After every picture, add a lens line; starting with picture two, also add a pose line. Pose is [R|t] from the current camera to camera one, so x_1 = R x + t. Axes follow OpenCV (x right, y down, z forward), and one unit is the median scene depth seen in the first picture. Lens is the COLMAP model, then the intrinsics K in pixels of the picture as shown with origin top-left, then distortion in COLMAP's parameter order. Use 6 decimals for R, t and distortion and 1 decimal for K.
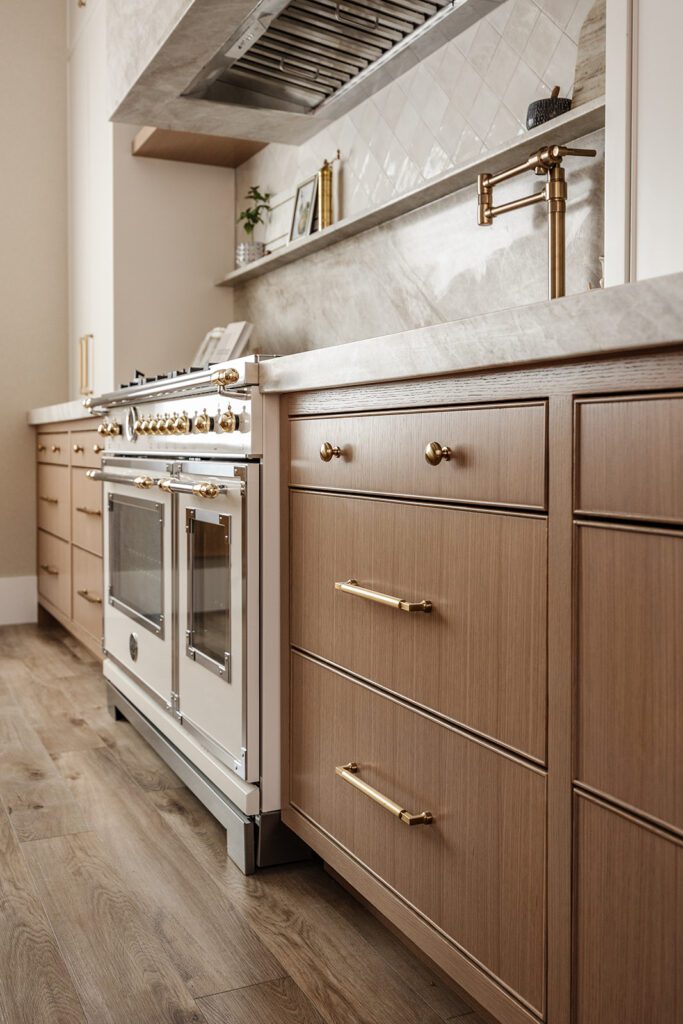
lens RADIAL K [[1040.9, 0, 300.4], [0, 1040.9, 456.2], [0, 0, 1]] dist [0.019965, 0.017564]
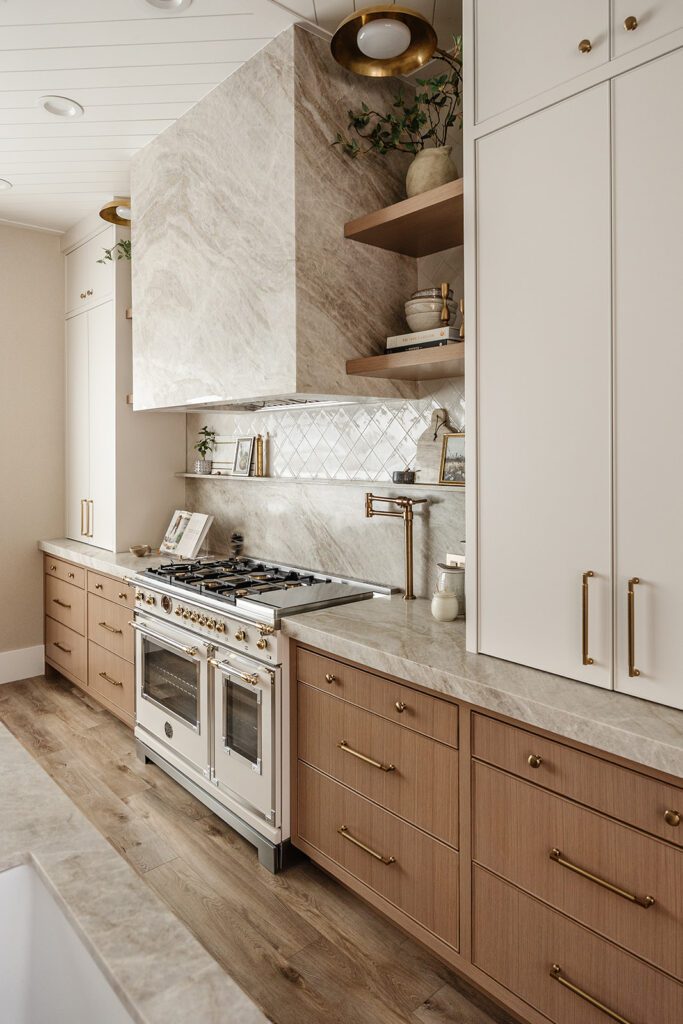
lens RADIAL K [[690.0, 0, 345.2], [0, 690.0, 431.1], [0, 0, 1]] dist [0.008113, -0.000771]
pose [[0.952301, -0.003503, 0.305139, -0.280451], [0.011811, 0.999608, -0.025387, -0.356282], [-0.304930, 0.027780, 0.951969, -0.283332]]
